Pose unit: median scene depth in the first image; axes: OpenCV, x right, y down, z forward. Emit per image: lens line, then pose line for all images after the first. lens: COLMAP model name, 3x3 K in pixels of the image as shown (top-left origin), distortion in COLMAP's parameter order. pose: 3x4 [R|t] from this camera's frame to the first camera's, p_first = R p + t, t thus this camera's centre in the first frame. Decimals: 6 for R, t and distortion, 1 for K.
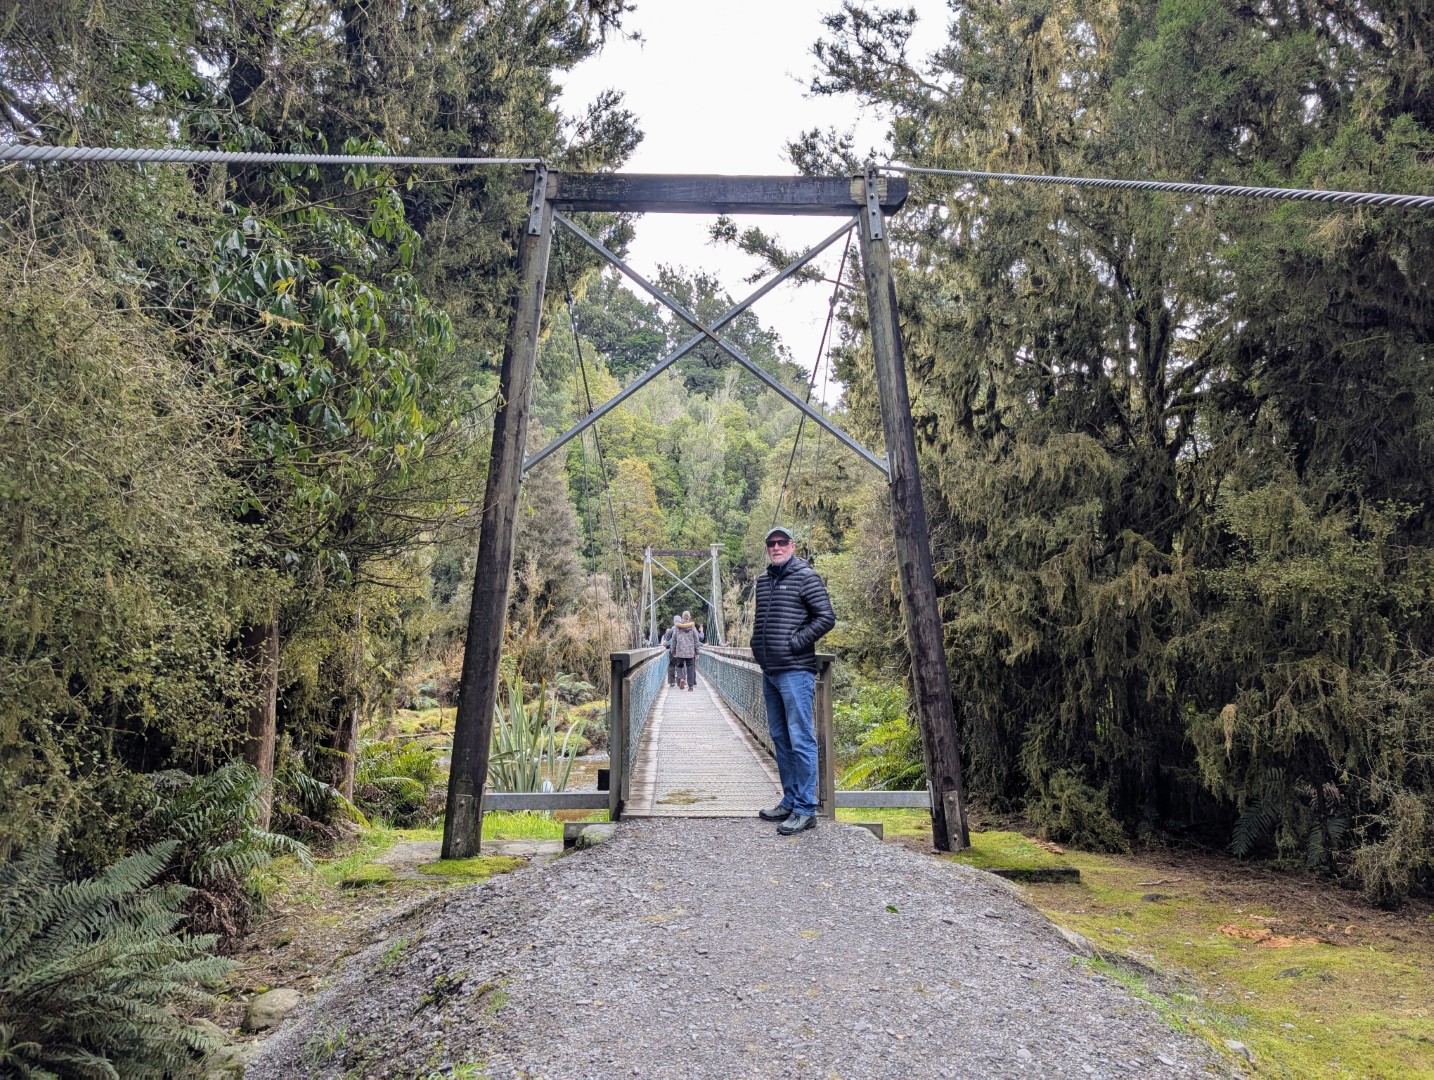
lens RADIAL K [[1004.9, 0, 717.7], [0, 1004.9, 540.4], [0, 0, 1]] dist [0.000181, -0.000030]
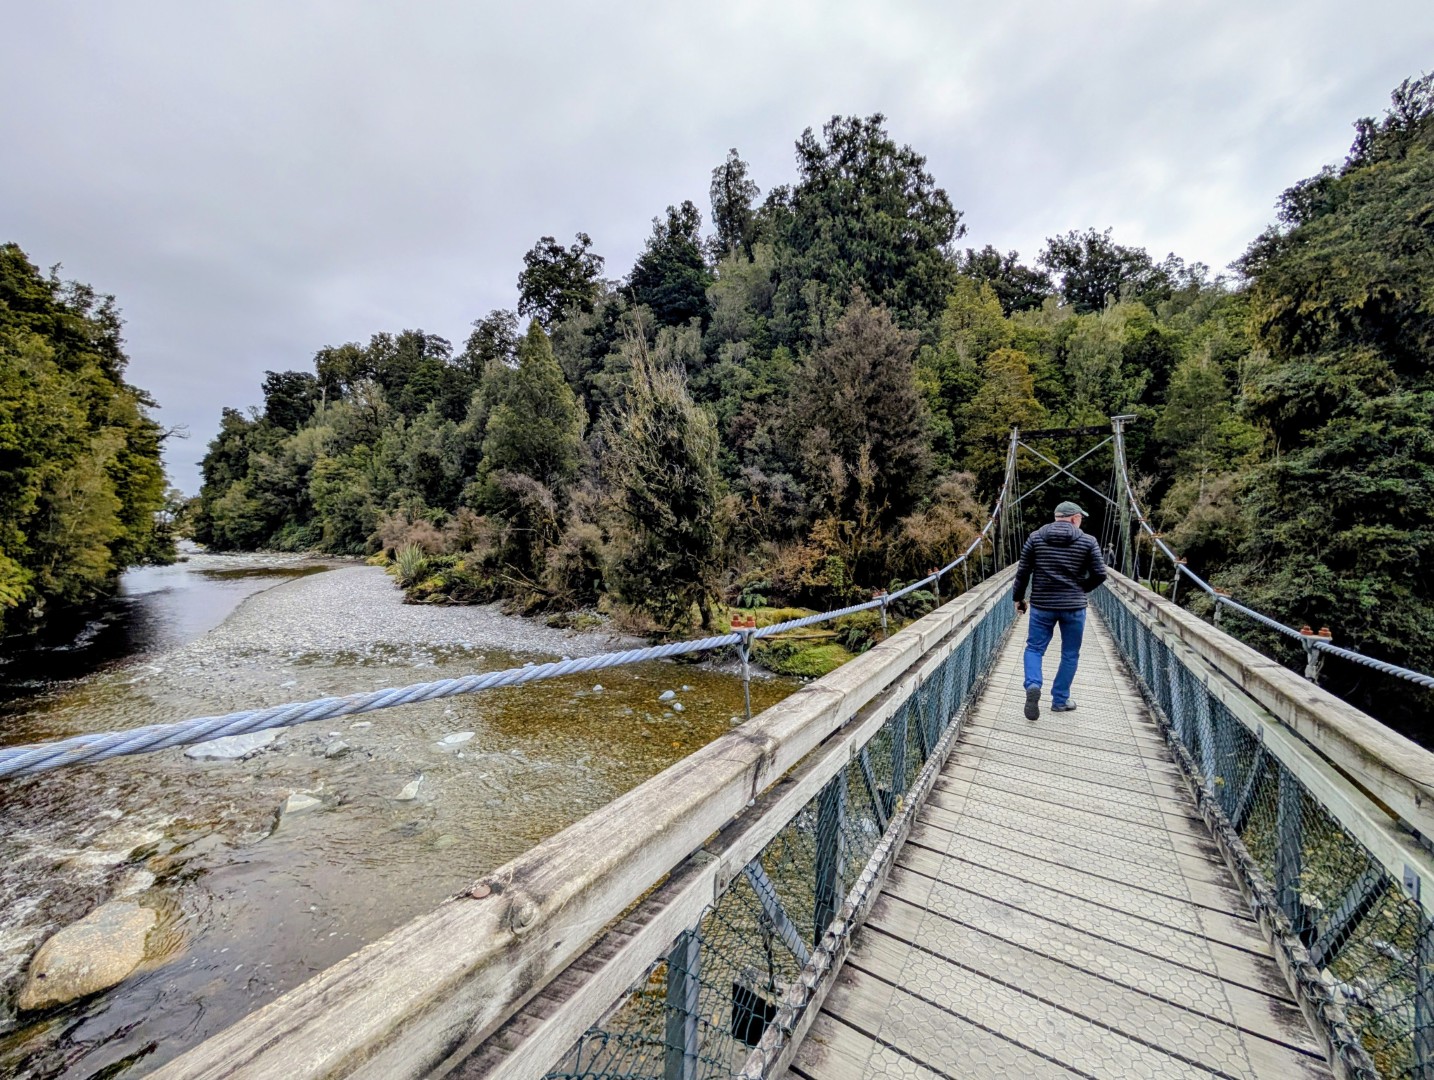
lens RADIAL K [[529.4, 0, 722.5], [0, 529.4, 532.0], [0, 0, 1]] dist [-0.003836, -0.000139]
pose [[0.817962, 0.022718, -0.574824, -0.015571], [0.034983, 0.995406, 0.089121, 0.040769], [0.574208, -0.093006, 0.813410, 0.499334]]
